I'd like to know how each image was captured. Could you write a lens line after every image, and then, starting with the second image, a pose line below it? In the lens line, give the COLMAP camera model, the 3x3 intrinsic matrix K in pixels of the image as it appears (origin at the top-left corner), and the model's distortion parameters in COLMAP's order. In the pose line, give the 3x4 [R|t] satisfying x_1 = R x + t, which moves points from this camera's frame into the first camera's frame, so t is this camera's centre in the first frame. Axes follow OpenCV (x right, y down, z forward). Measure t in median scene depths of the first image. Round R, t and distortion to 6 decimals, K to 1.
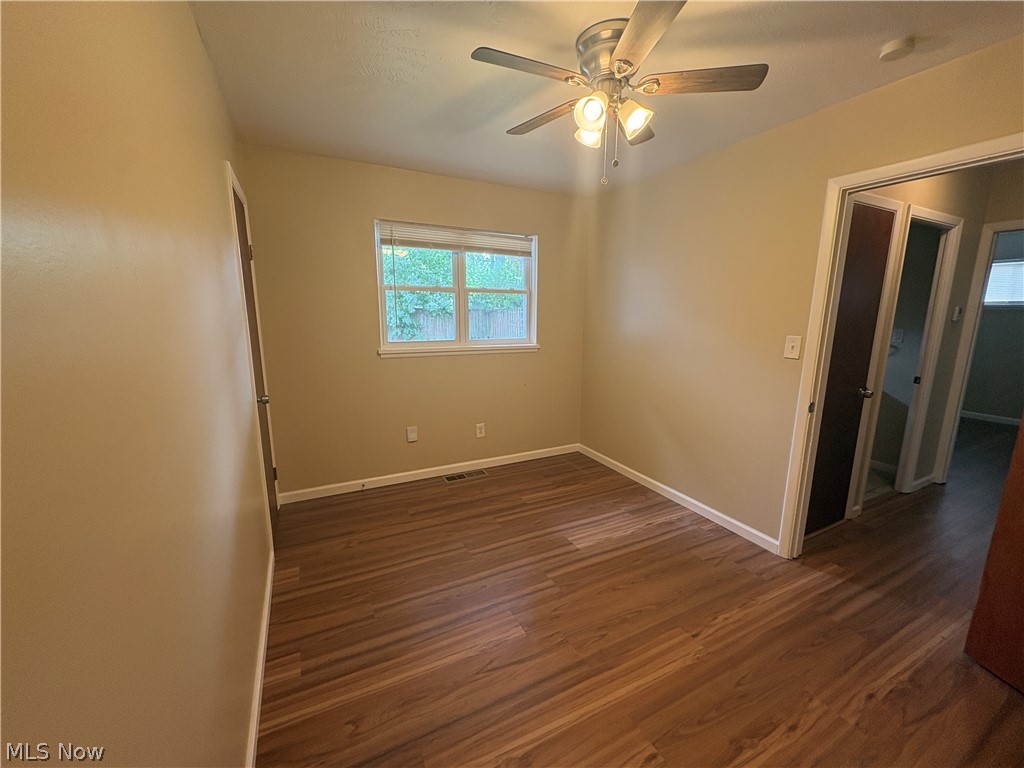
lens RADIAL K [[408.2, 0, 511.1], [0, 408.2, 384.9], [0, 0, 1]] dist [0.000561, 0.000085]
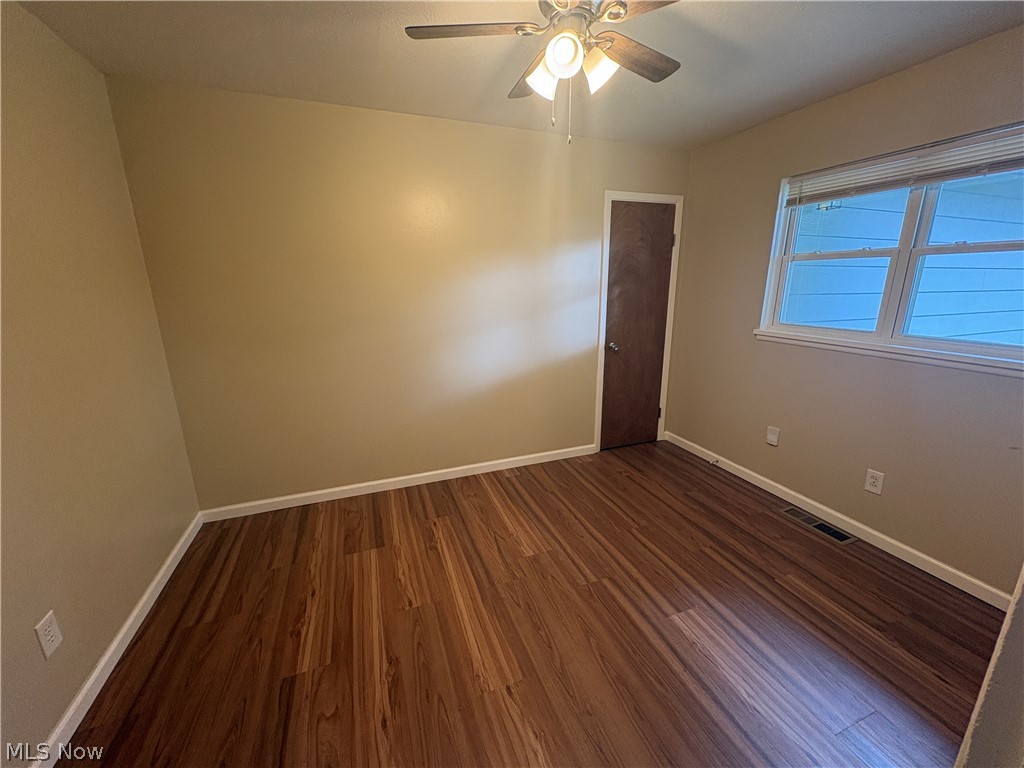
lens RADIAL K [[408.2, 0, 511.1], [0, 408.2, 384.9], [0, 0, 1]] dist [0.000561, 0.000085]
pose [[-0.108699, 0.240352, -0.964580, 0.895500], [-0.174863, 0.950577, 0.256568, -0.148033], [0.978574, 0.196558, -0.061298, 0.763655]]
